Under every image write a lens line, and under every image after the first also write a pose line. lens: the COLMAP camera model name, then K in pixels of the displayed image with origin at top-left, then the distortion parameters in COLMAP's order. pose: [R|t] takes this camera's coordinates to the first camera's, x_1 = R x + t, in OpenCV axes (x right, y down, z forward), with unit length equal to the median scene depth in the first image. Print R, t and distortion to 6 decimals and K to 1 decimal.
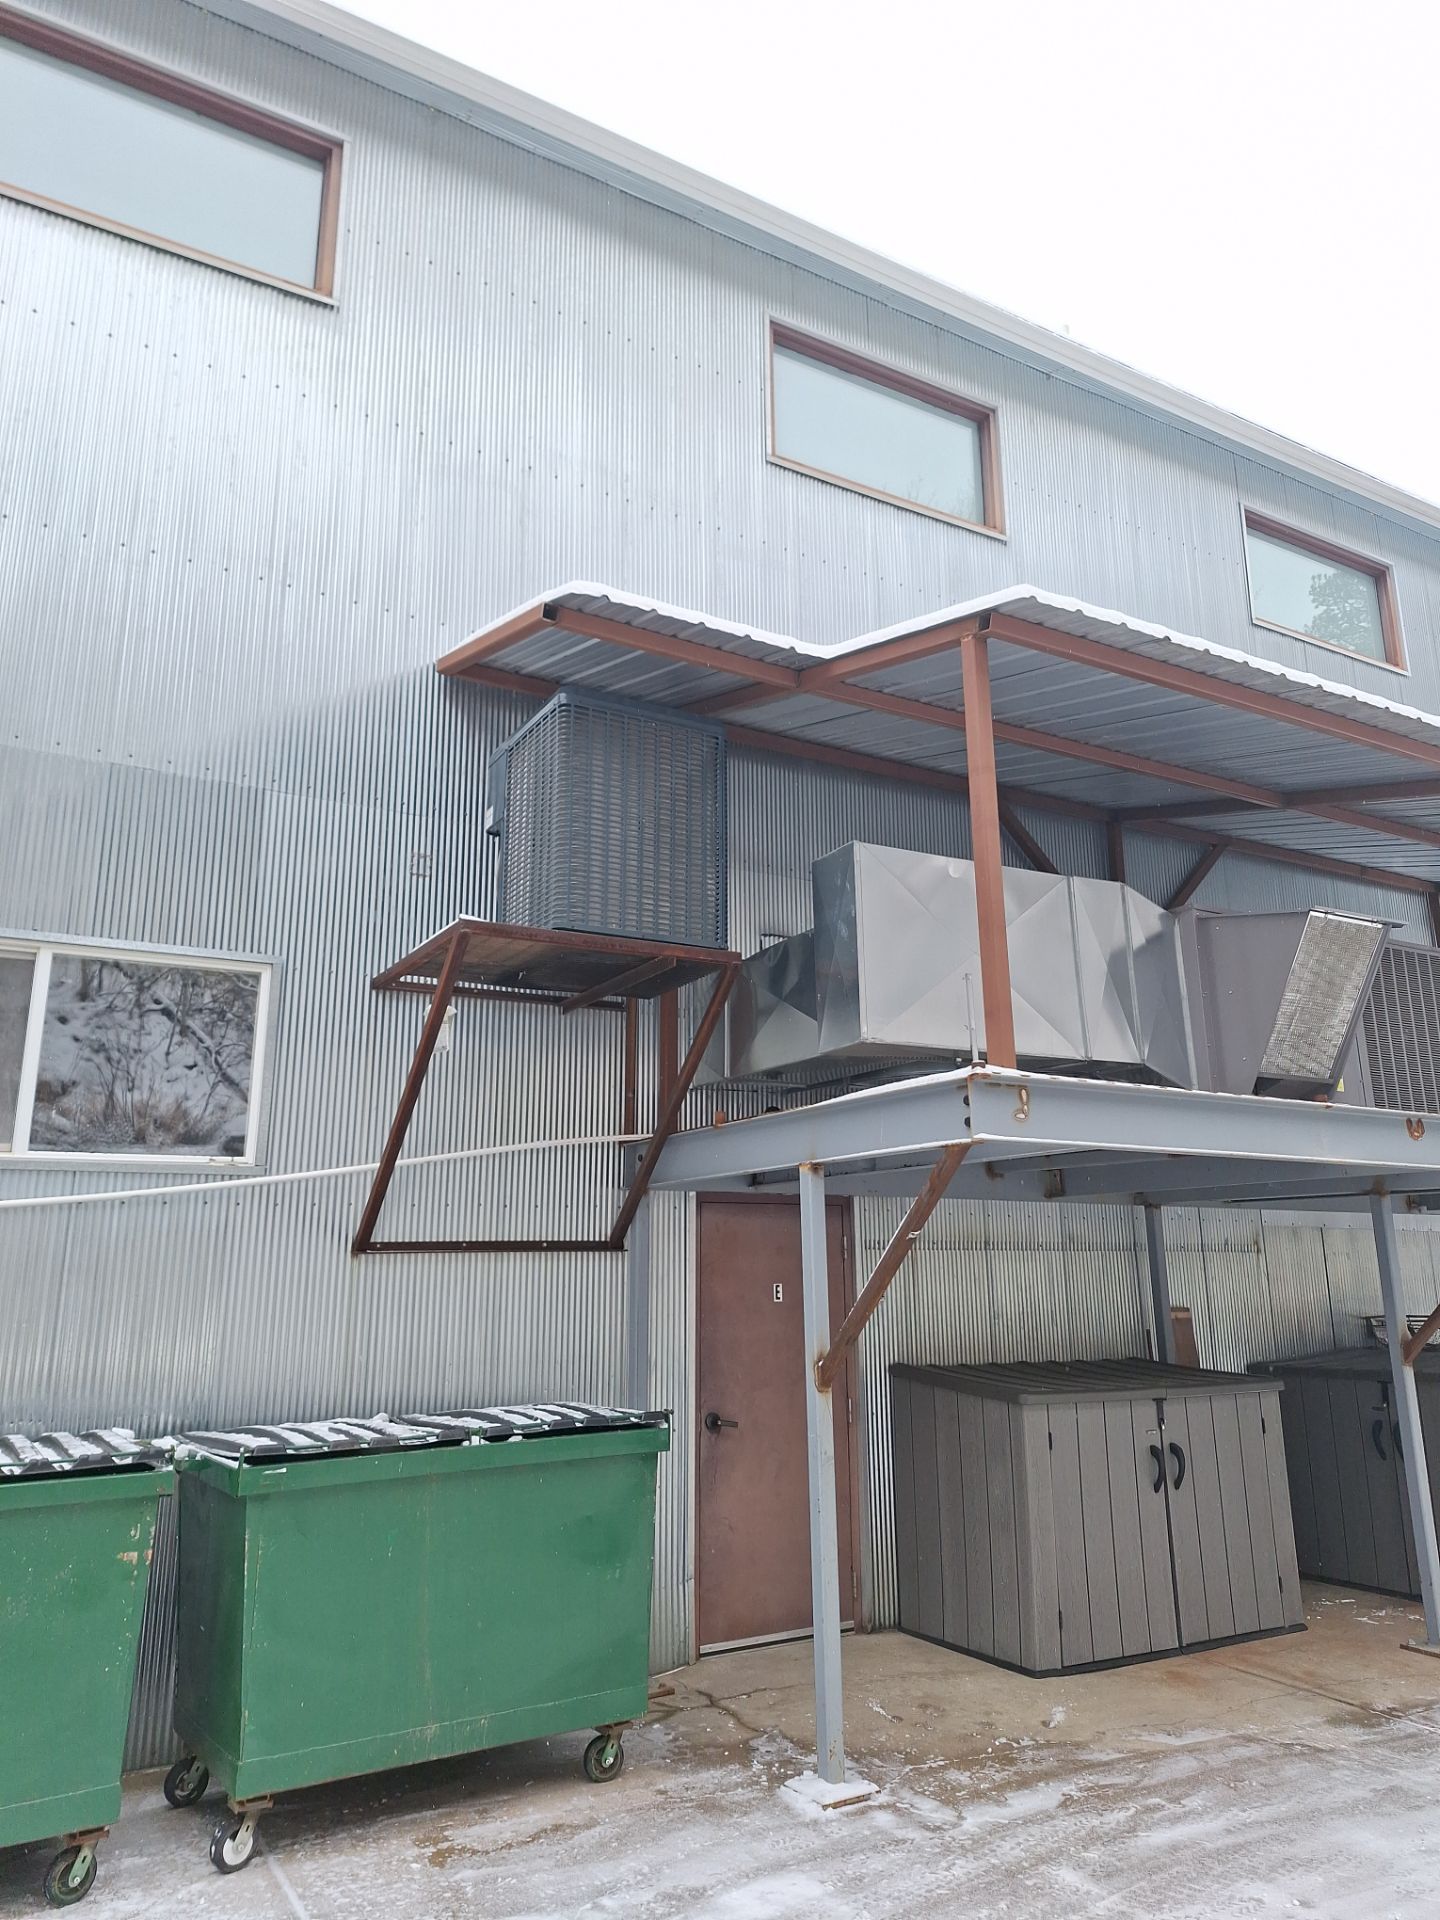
lens RADIAL K [[1325.6, 0, 763.5], [0, 1325.6, 942.3], [0, 0, 1]] dist [0.082869, -0.048063]
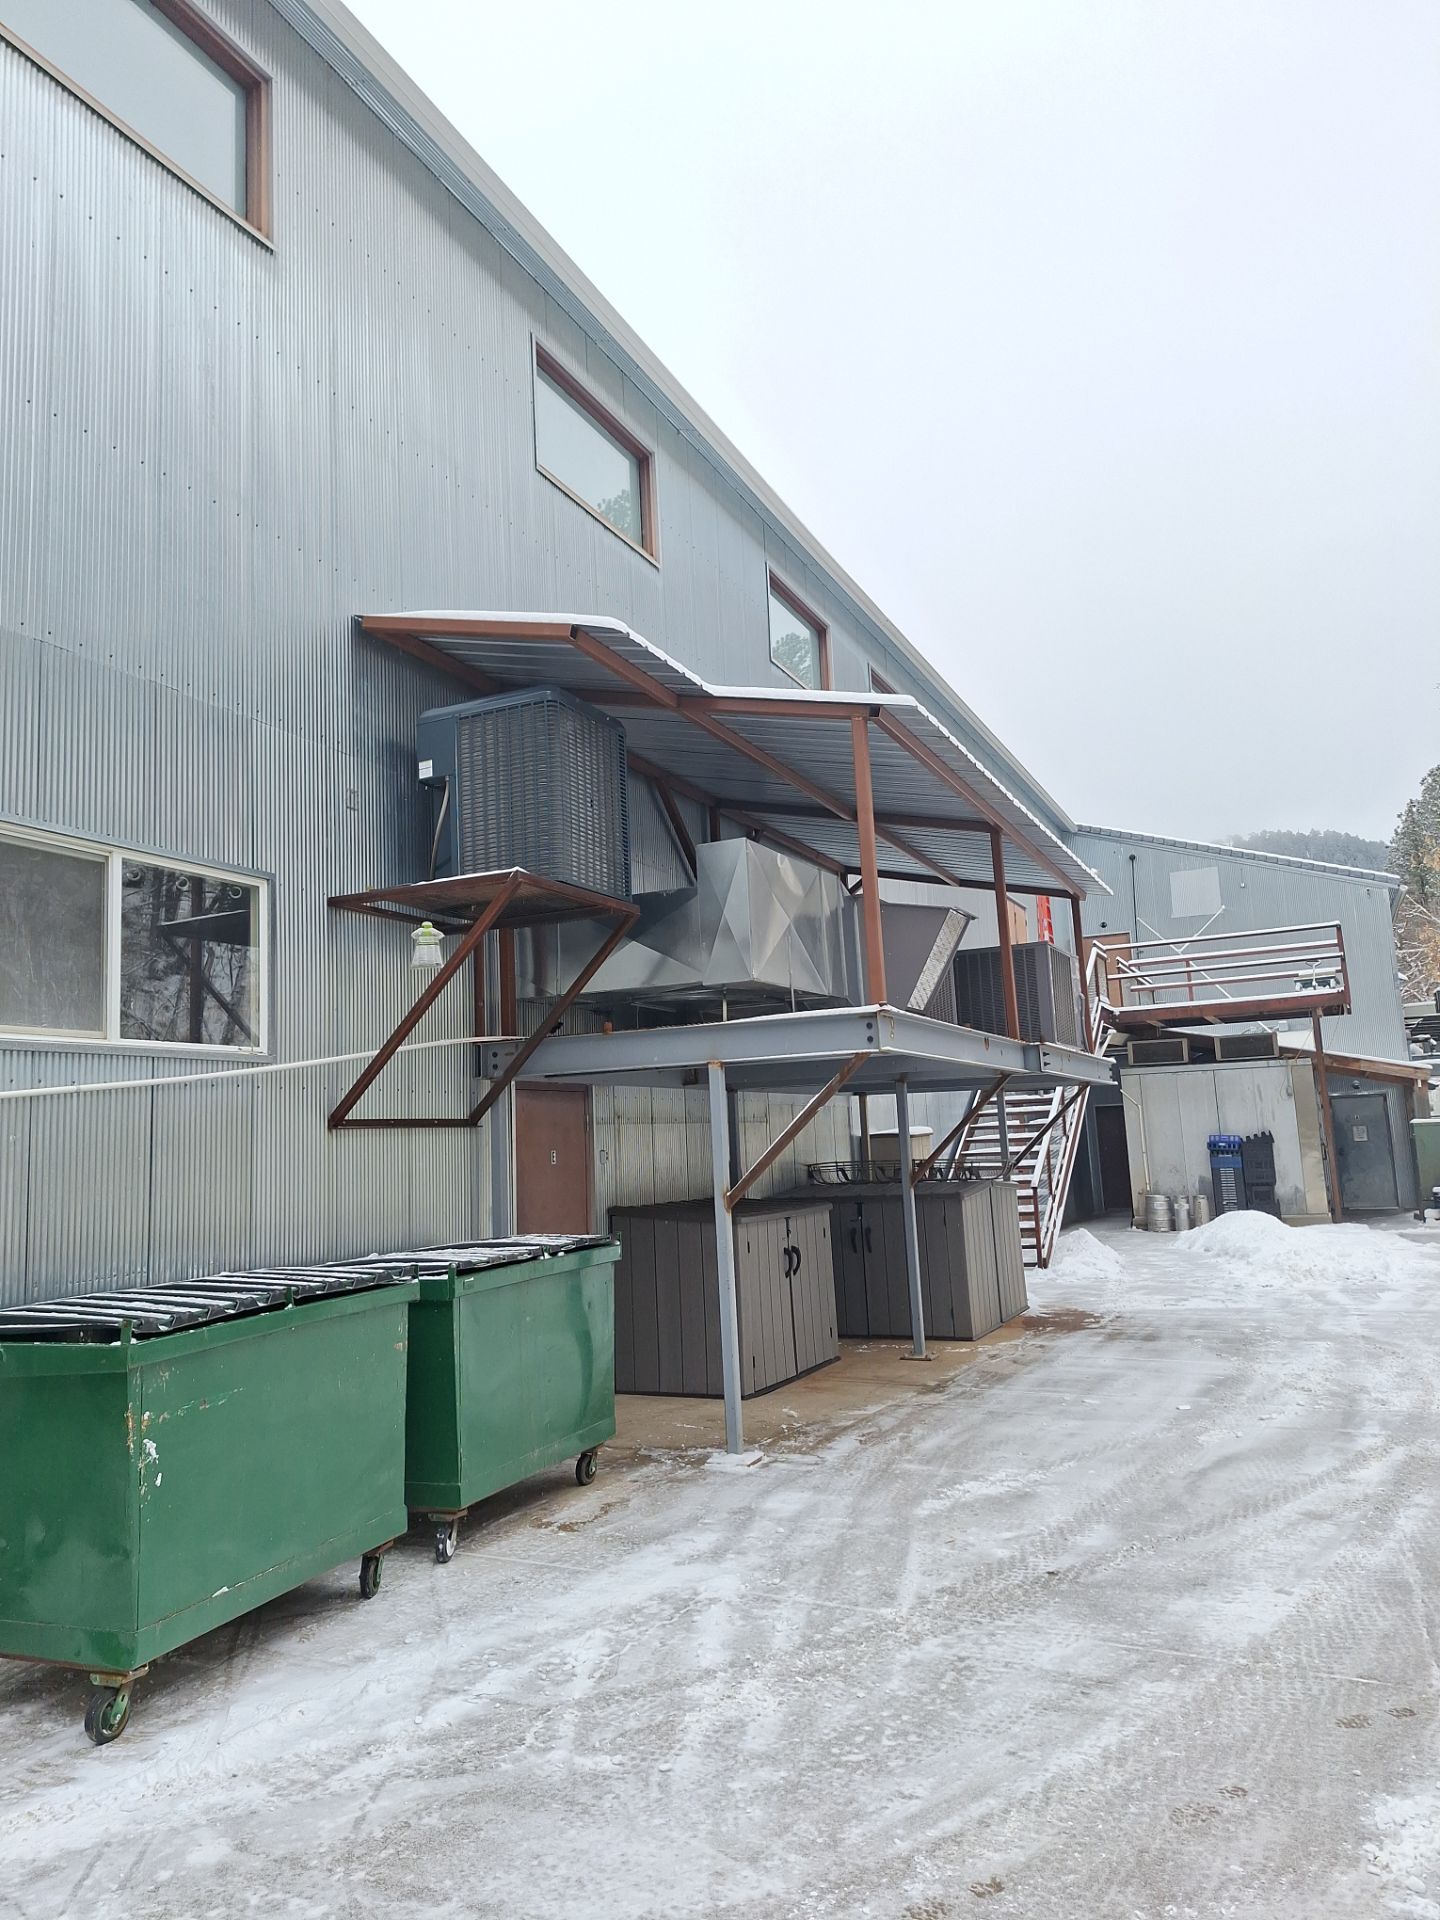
lens RADIAL K [[1313.6, 0, 720.0], [0, 1313.6, 960.0], [0, 0, 1]] dist [0.097486, -0.060149]
pose [[0.823568, 0.058439, 0.564198, -0.630078], [-0.110995, 0.992052, 0.059265, -0.022590], [-0.556251, -0.111432, 0.823509, -0.131346]]
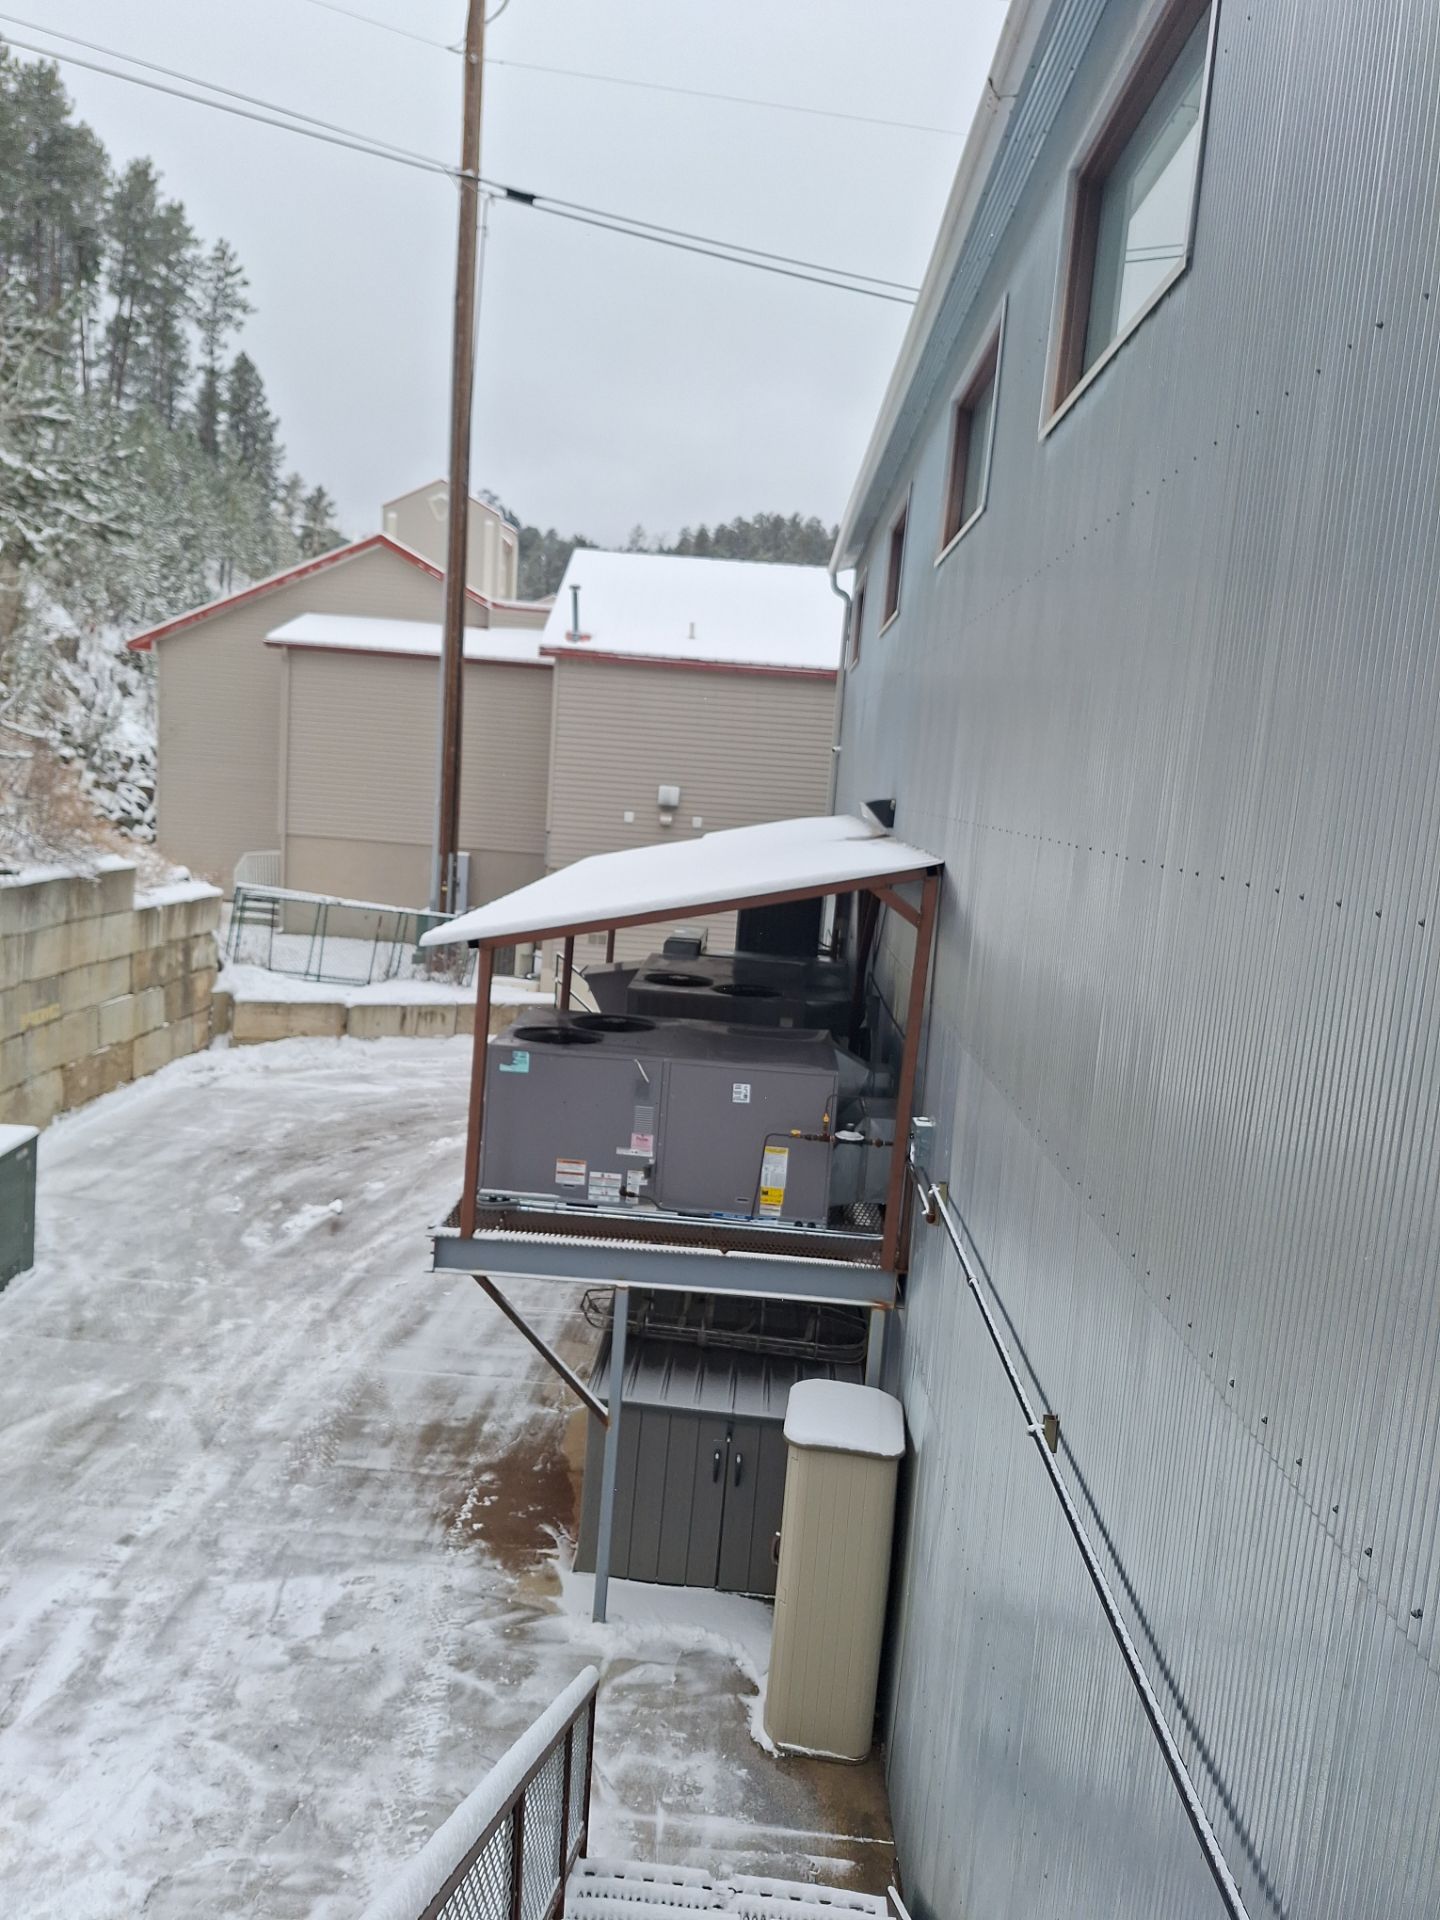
lens RADIAL K [[1285.9, 0, 708.6], [0, 1285.9, 1000.3], [0, 0, 1]] dist [0.086645, -0.135779]
pose [[-0.548208, 0.115149, -0.828377, 1.850576], [0.142138, 0.988895, 0.043397, -0.026508], [0.824175, -0.093953, -0.558487, 2.102599]]
